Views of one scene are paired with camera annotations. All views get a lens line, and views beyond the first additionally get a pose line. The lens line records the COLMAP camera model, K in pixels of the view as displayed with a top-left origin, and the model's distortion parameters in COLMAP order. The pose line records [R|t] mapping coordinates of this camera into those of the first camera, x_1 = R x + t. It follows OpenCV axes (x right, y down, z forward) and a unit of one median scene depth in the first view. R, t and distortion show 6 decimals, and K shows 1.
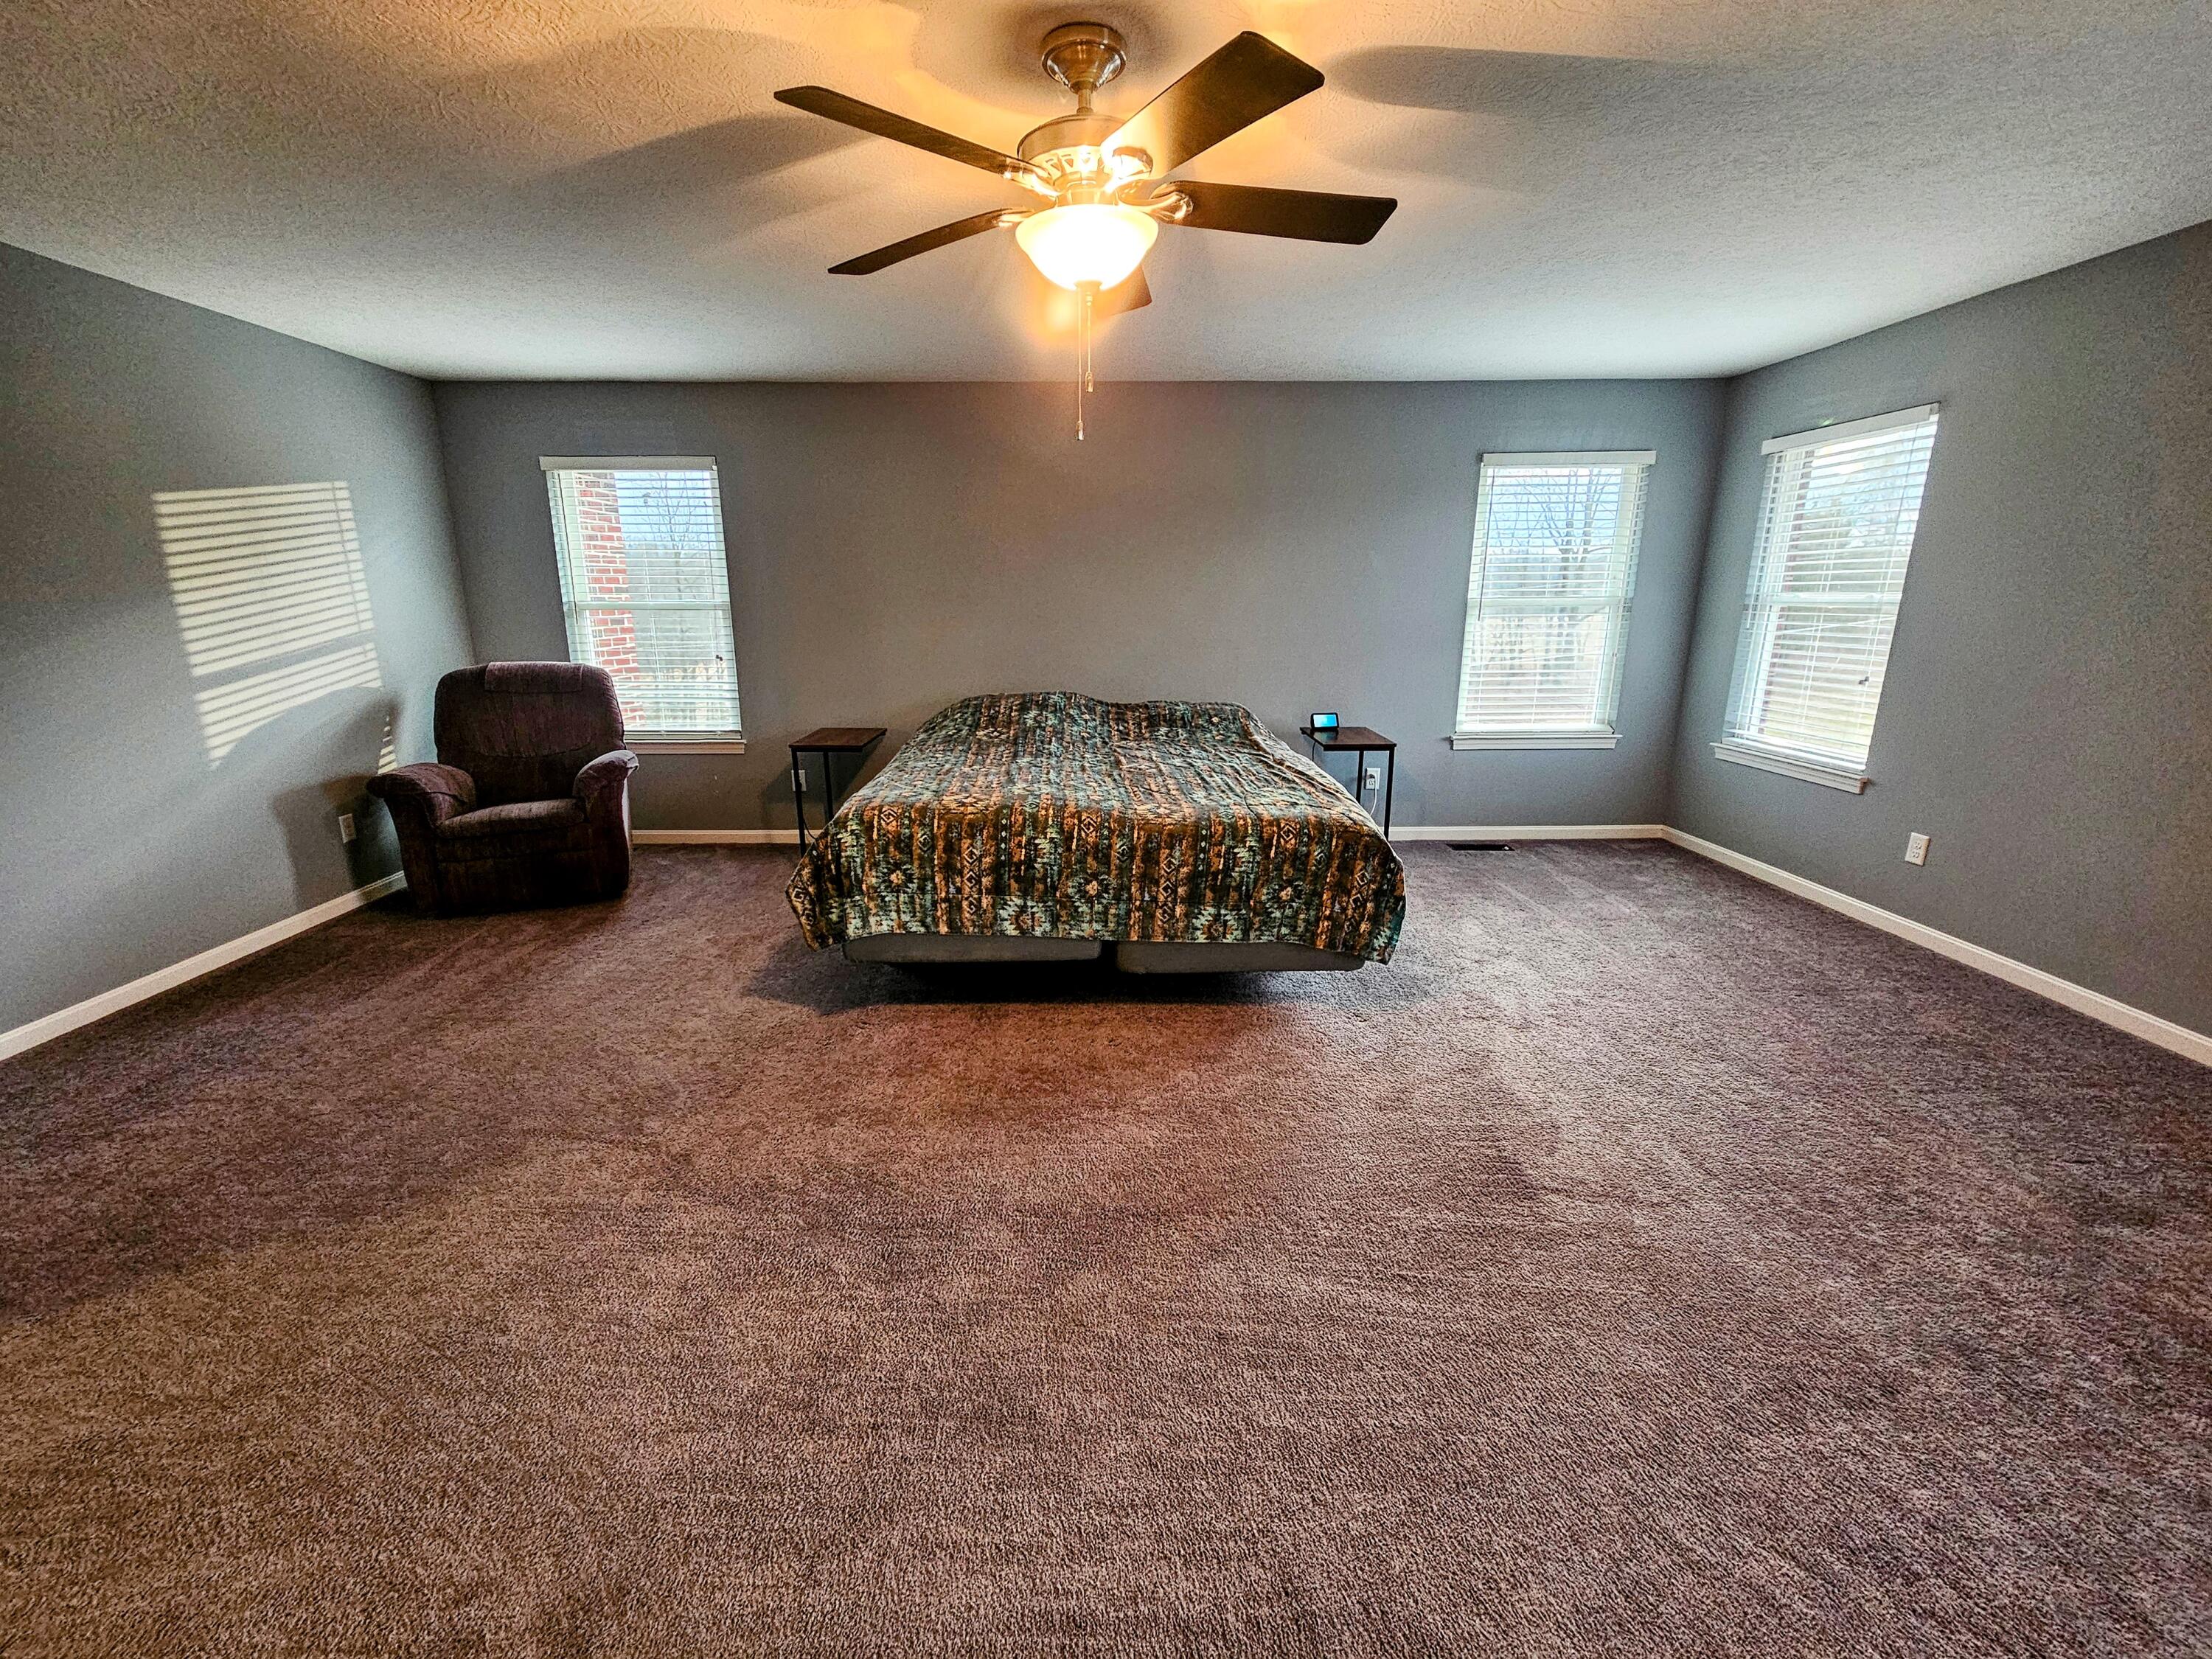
lens RADIAL K [[901.5, 0, 1103.0], [0, 901.5, 818.2], [0, 0, 1]] dist [-0.003995, -0.000331]
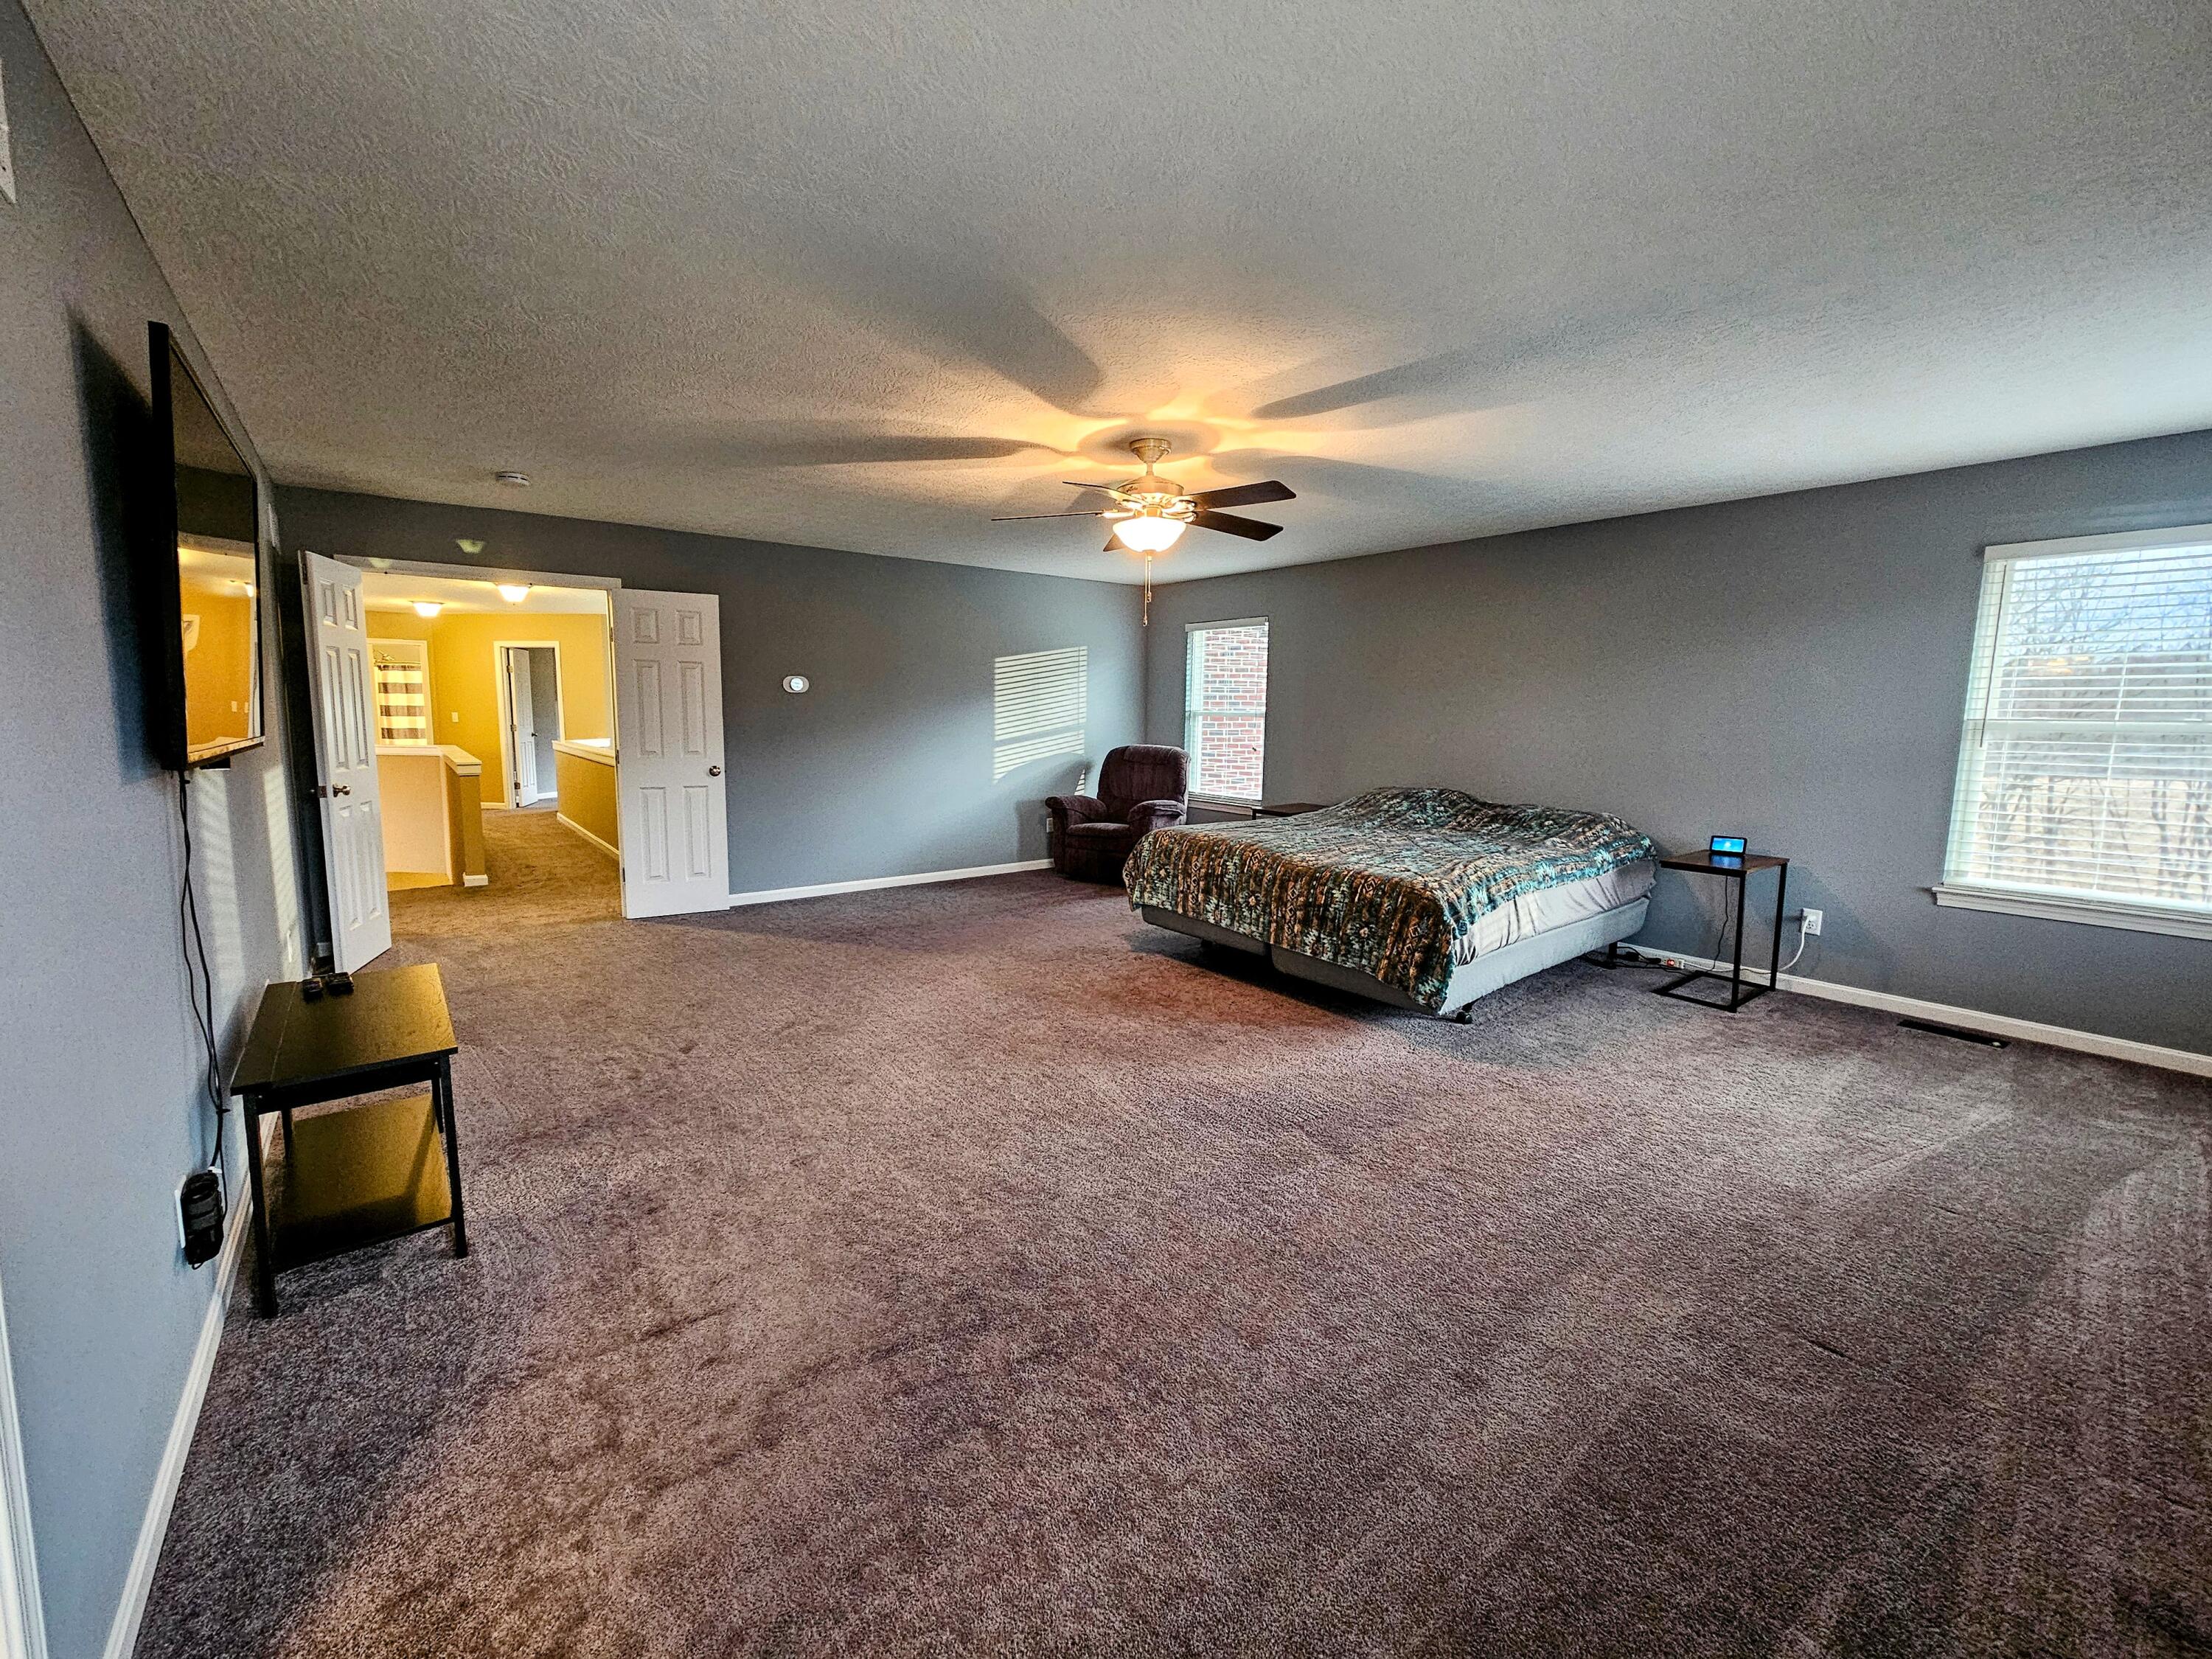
lens RADIAL K [[901.5, 0, 1102.3], [0, 901.5, 823.9], [0, 0, 1]] dist [-0.003995, -0.000331]
pose [[0.611518, 0.110462, -0.783482, 0.972164], [-0.202808, 0.979009, -0.020265, 0.033519], [0.764797, 0.171289, 0.621084, -0.124392]]
